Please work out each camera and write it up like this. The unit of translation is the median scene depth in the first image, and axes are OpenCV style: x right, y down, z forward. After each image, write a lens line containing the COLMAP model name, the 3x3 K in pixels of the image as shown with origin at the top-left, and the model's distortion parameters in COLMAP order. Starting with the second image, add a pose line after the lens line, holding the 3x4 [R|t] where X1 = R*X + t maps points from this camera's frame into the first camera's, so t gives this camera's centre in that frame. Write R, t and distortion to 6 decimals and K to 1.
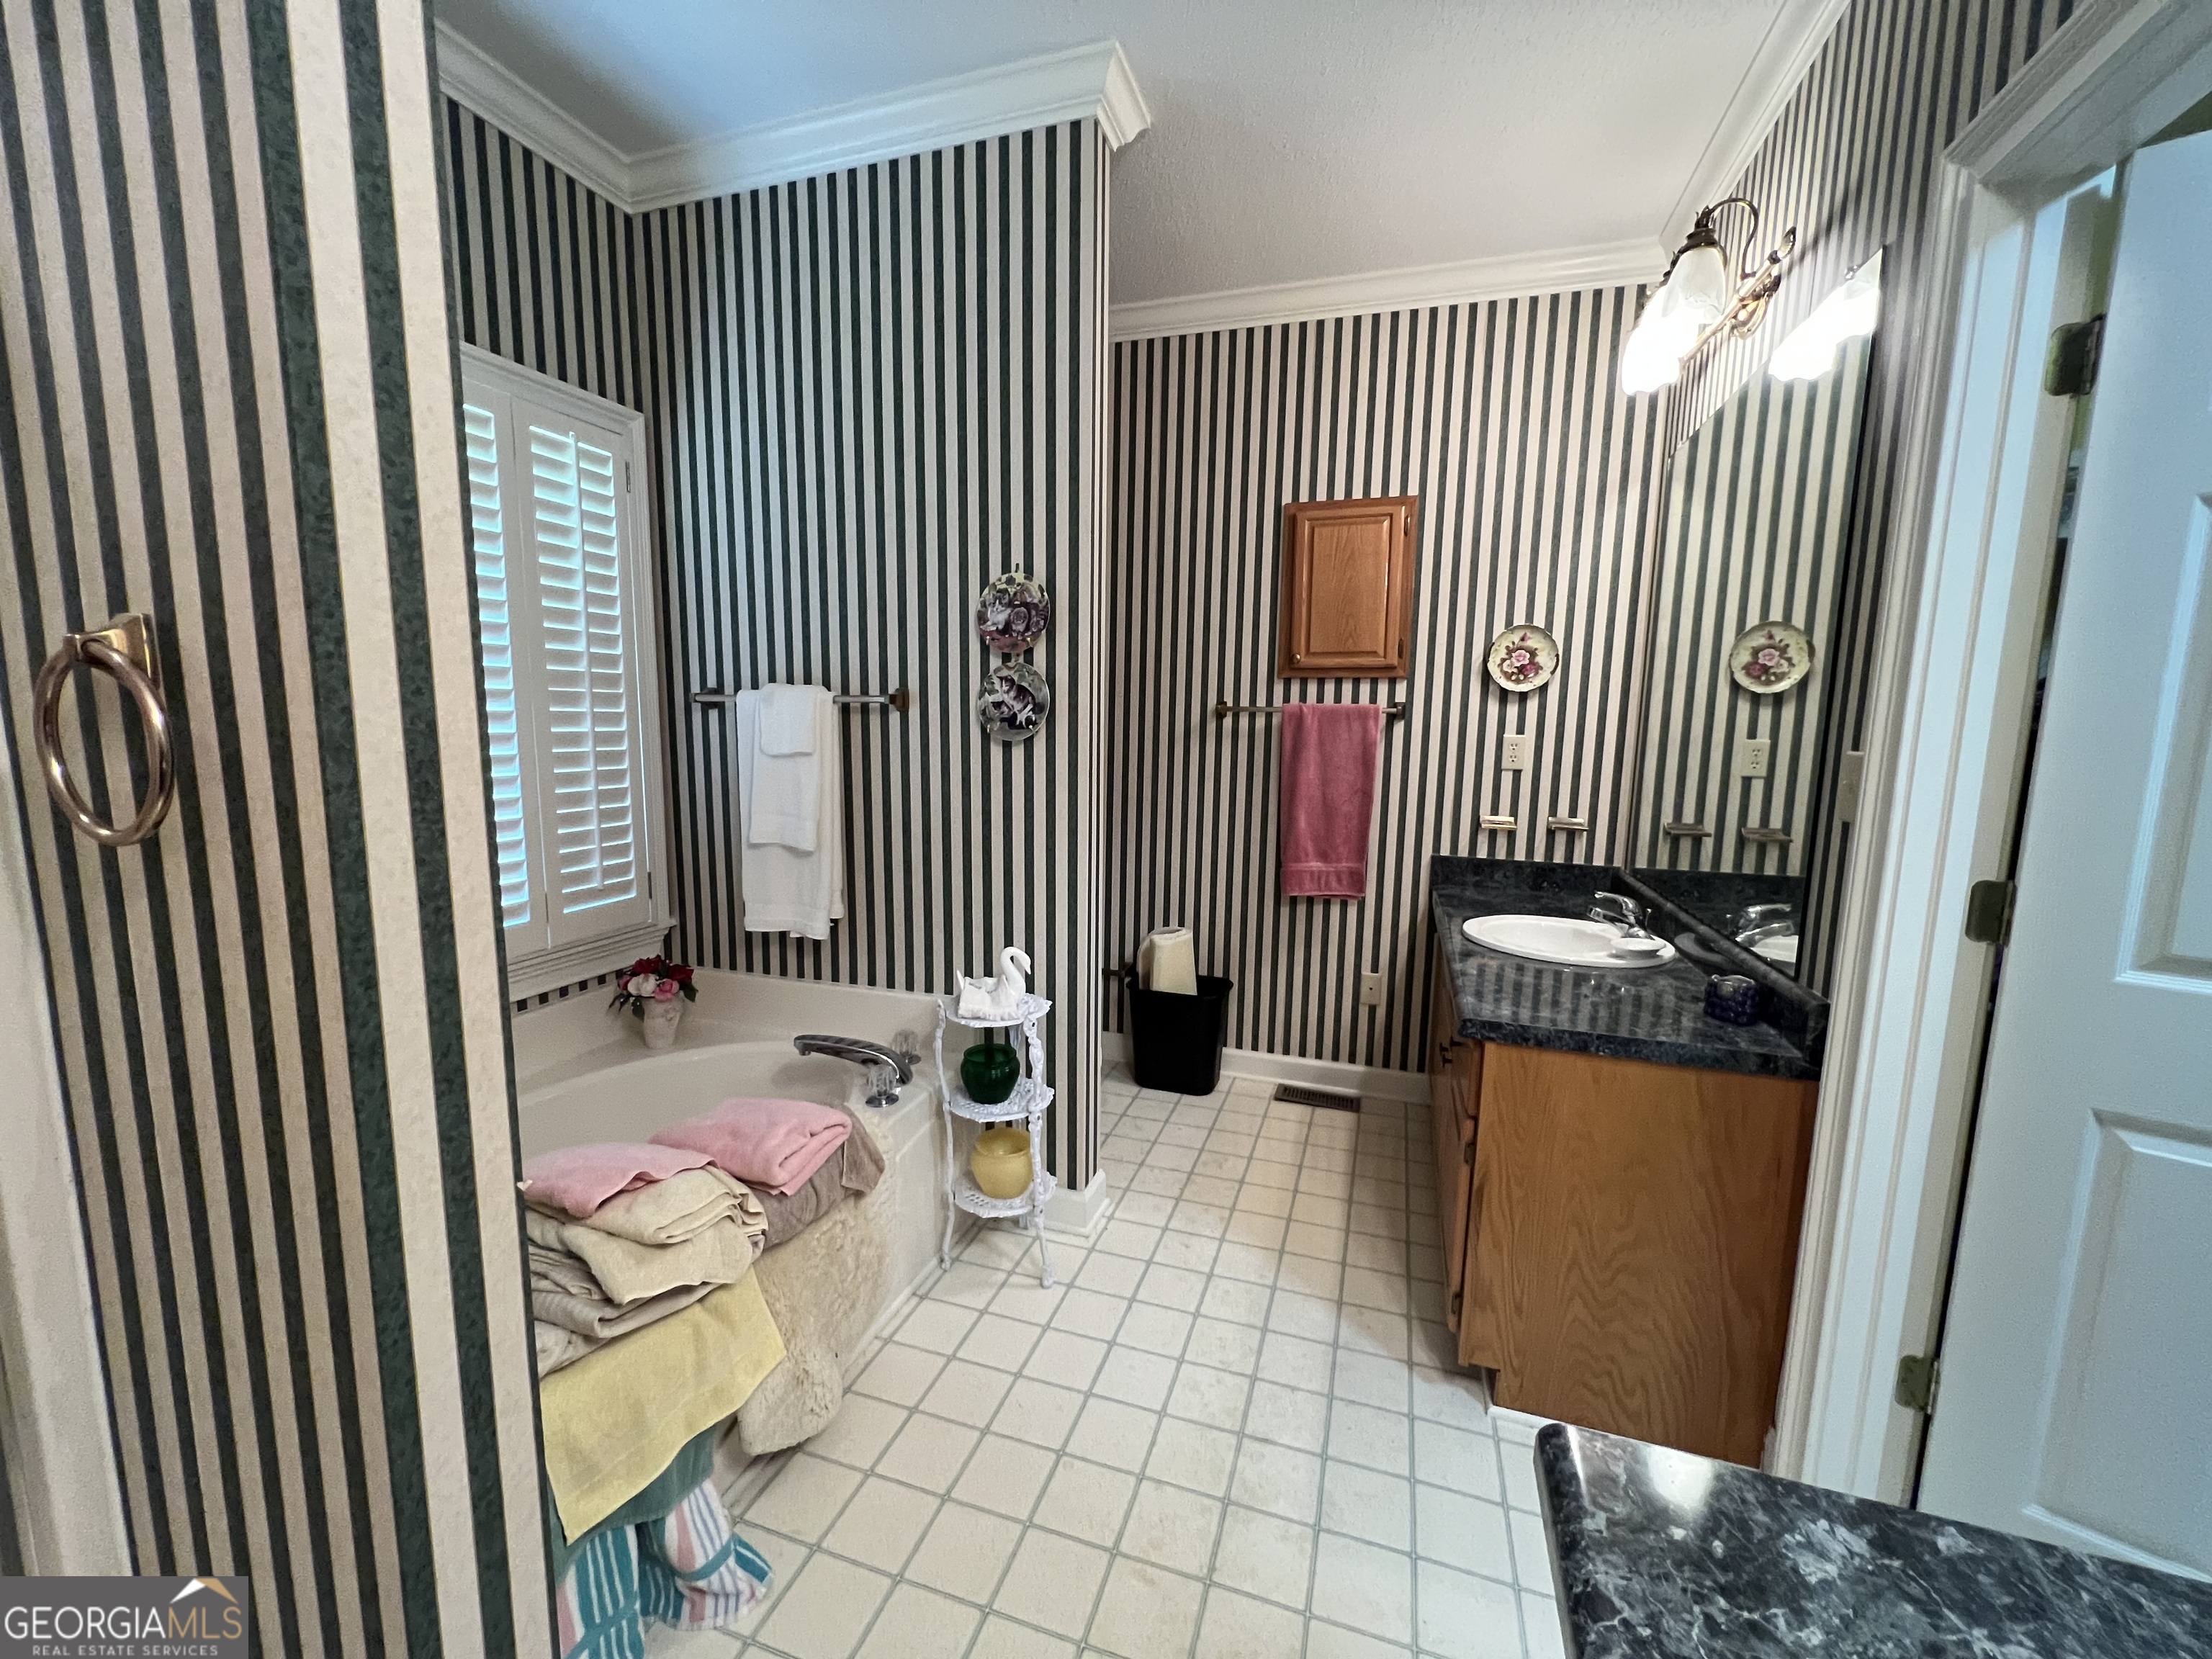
lens RADIAL K [[888.8, 0, 1107.7], [0, 888.8, 836.9], [0, 0, 1]] dist [-0.004131, 0.001183]
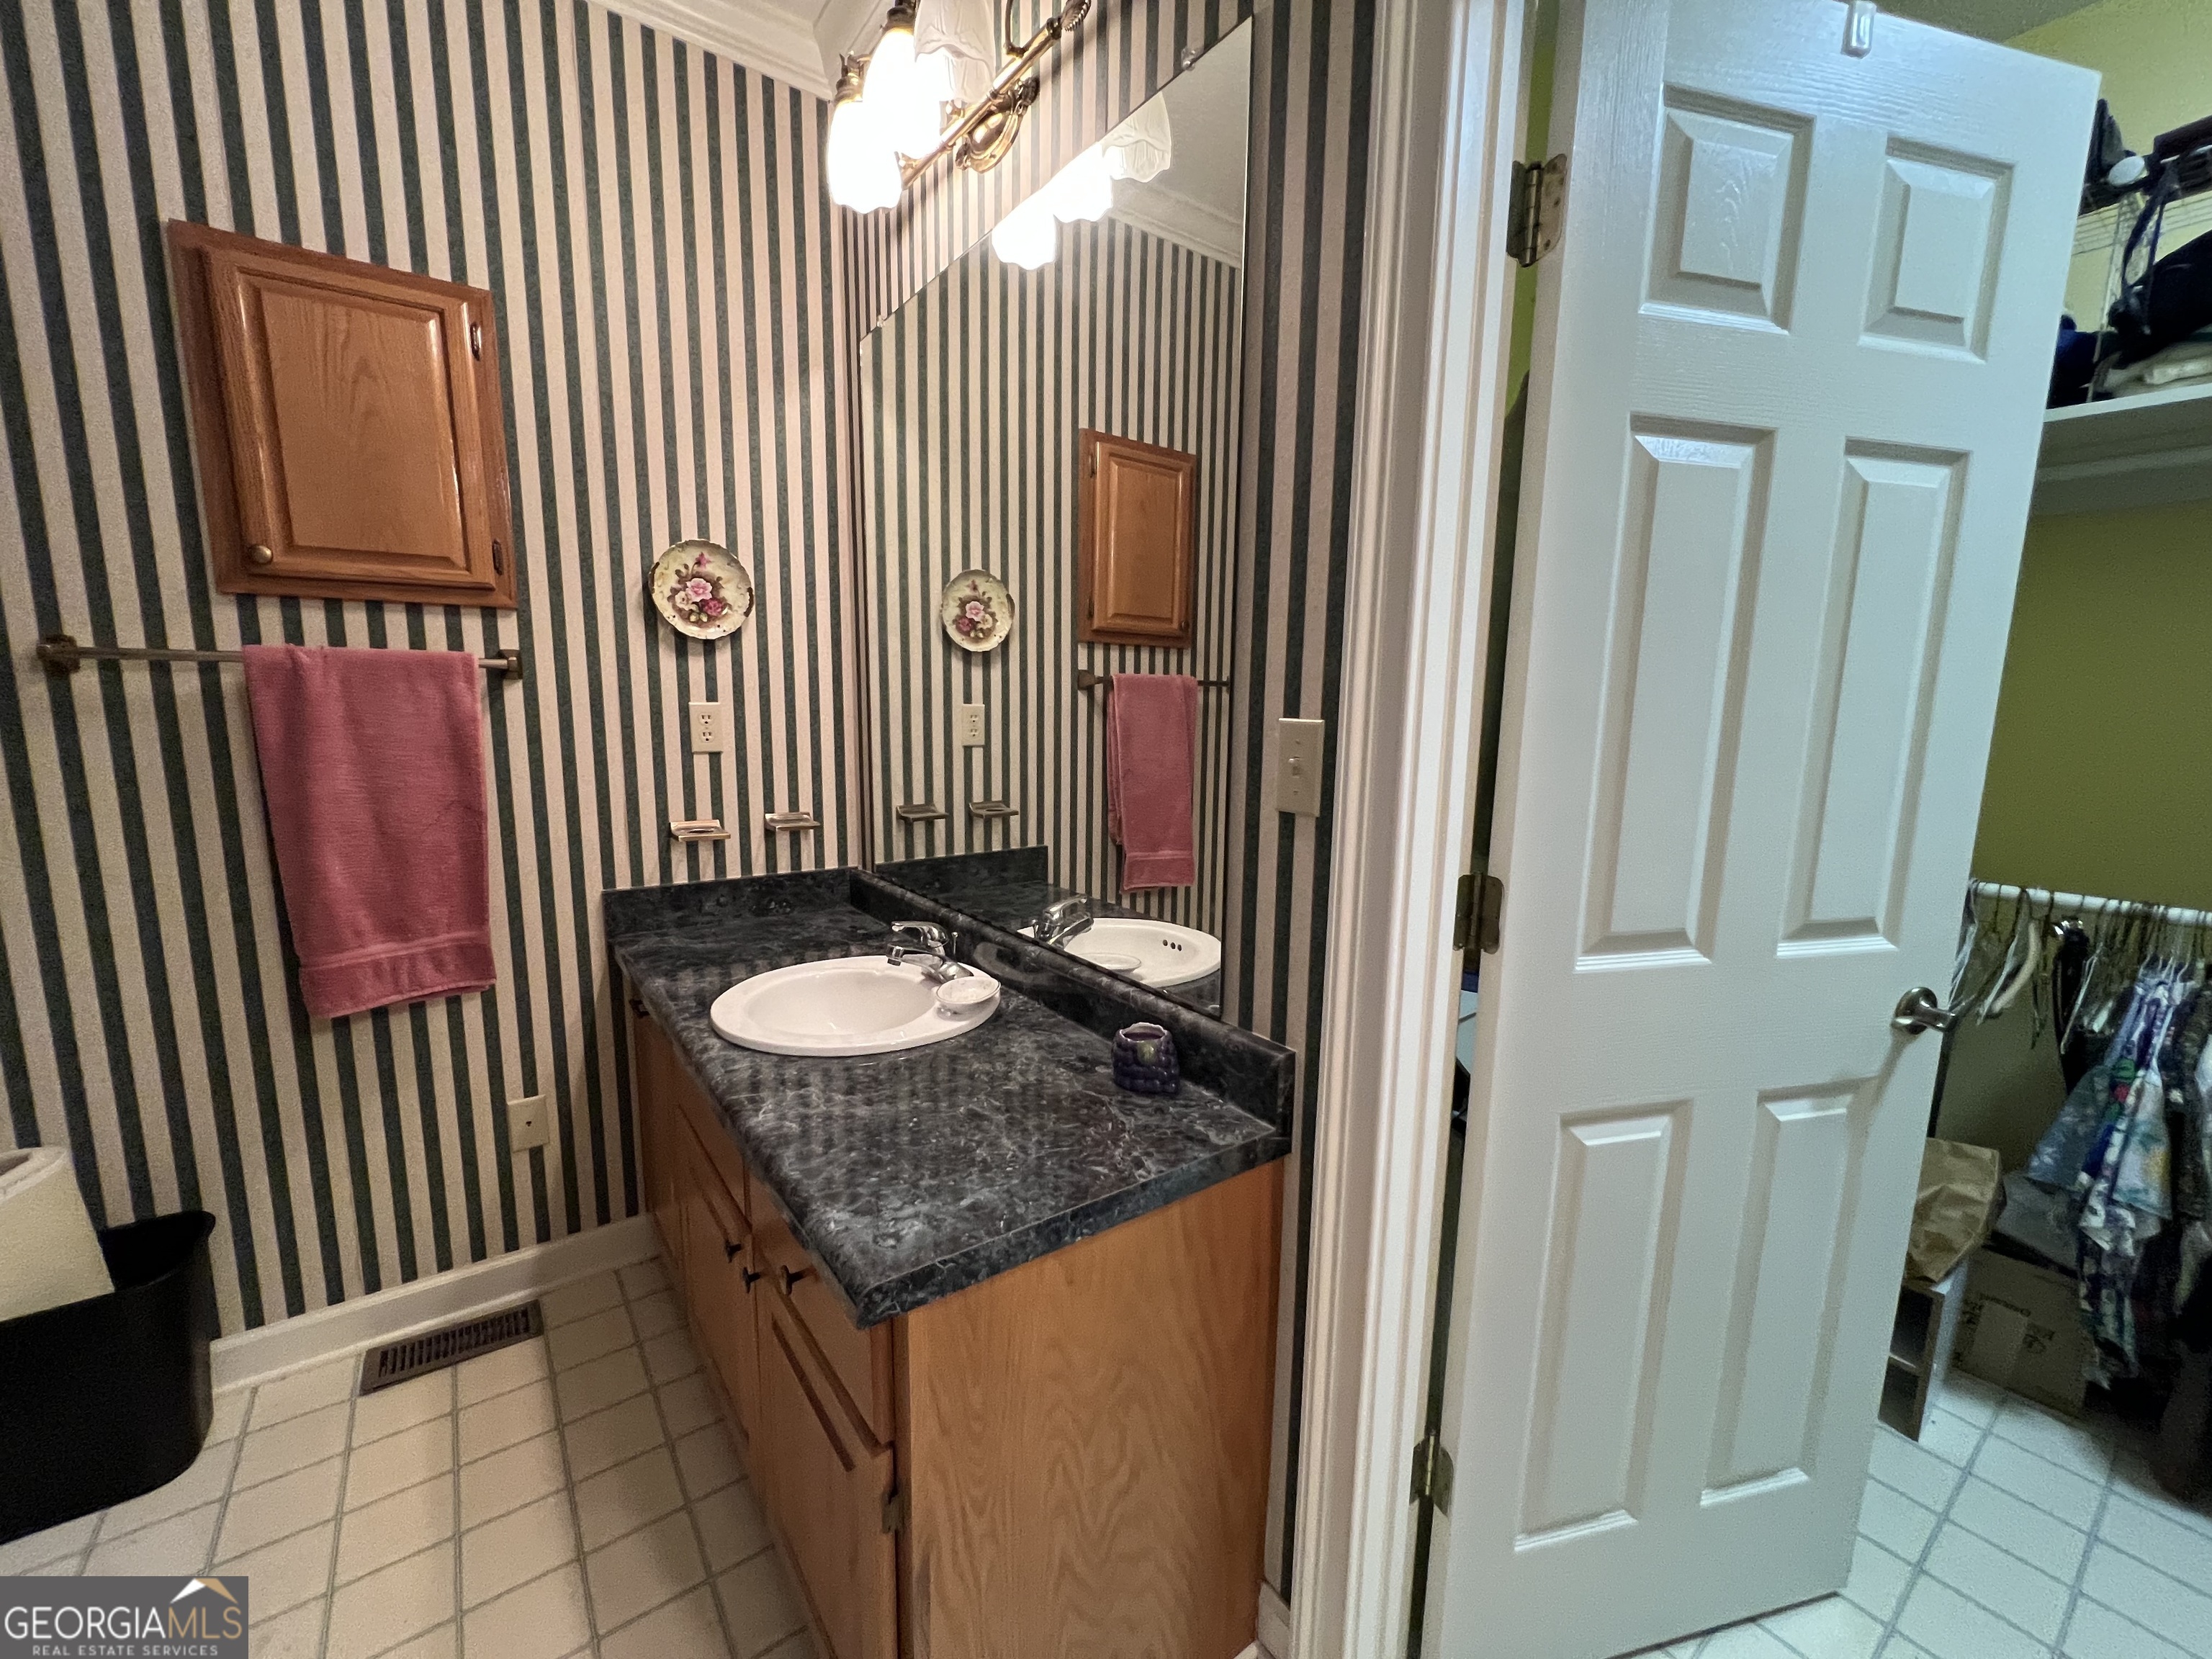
lens RADIAL K [[888.8, 0, 1107.7], [0, 888.8, 836.9], [0, 0, 1]] dist [-0.004131, 0.001183]
pose [[0.578373, -0.133916, 0.804706, 0.066483], [0.104412, 0.990473, 0.089786, -0.039095], [-0.809063, 0.032091, 0.586845, 0.334164]]
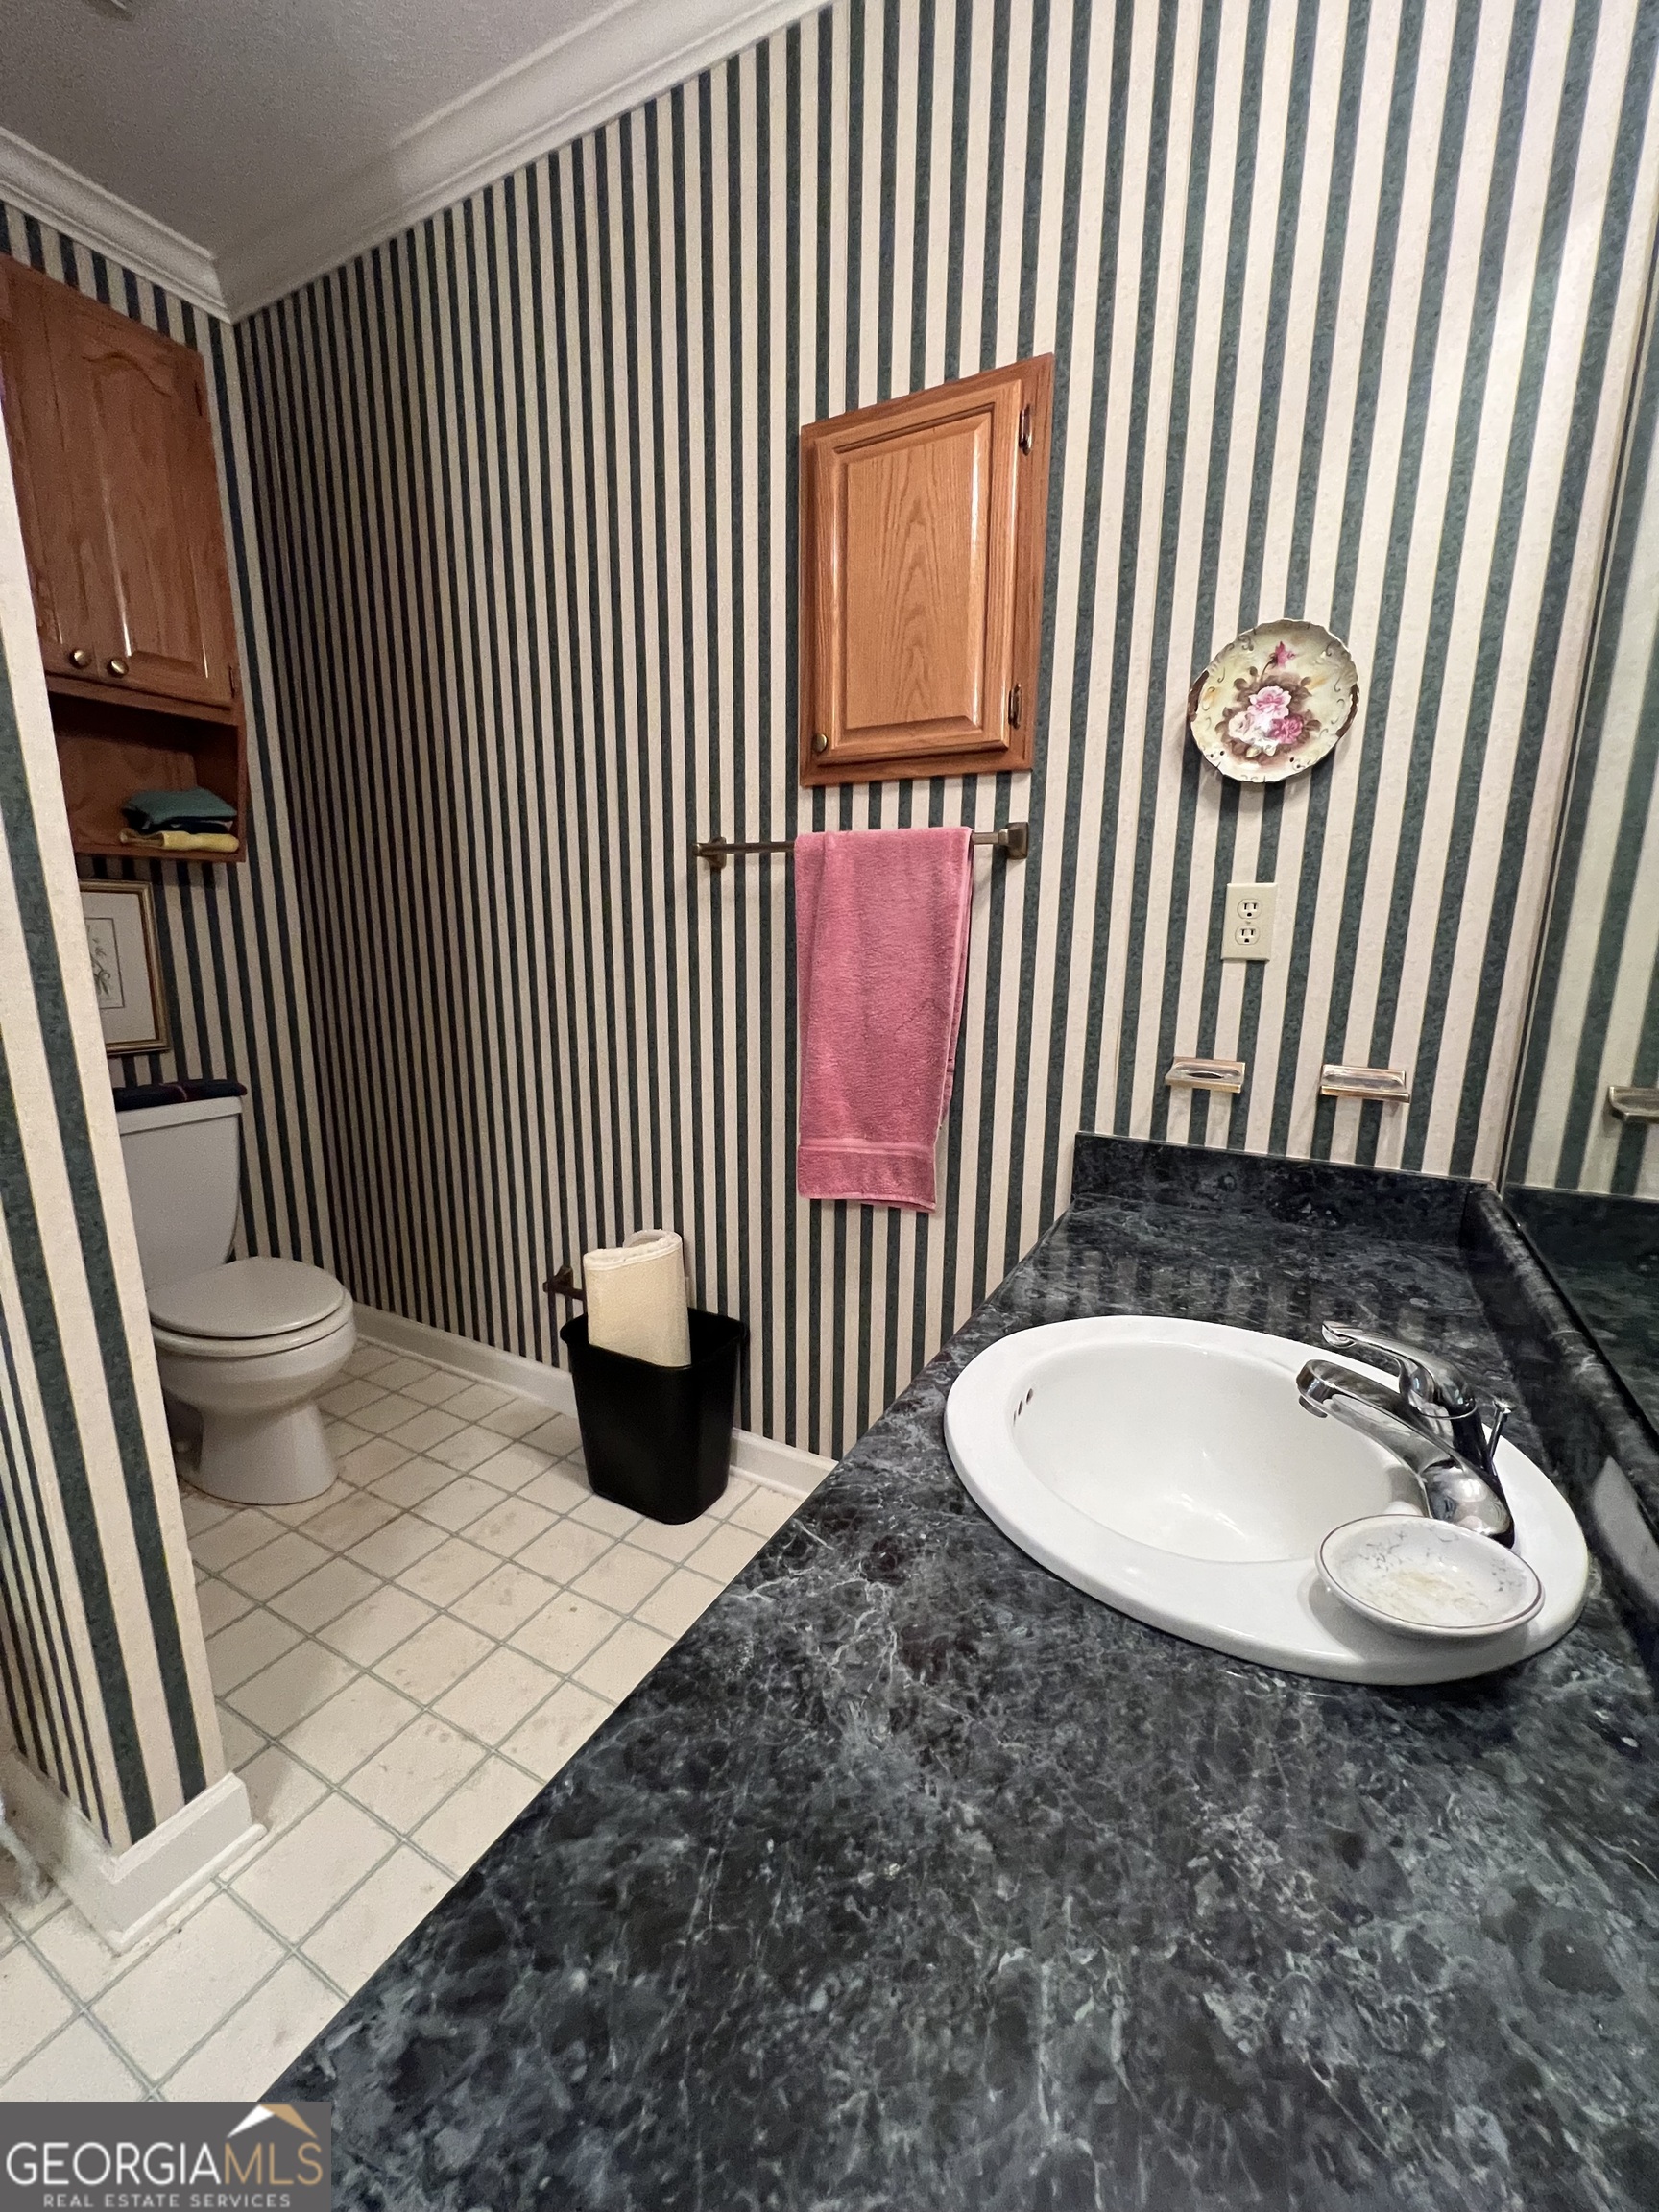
lens RADIAL K [[888.8, 0, 832.3], [0, 888.8, 1107.7], [0, 0, 1]] dist [-0.004131, 0.001183]
pose [[0.984035, 0.030431, -0.175356, 0.322275], [-0.018004, 0.997240, 0.072028, -0.027772], [0.177063, -0.067721, 0.981867, 0.494053]]
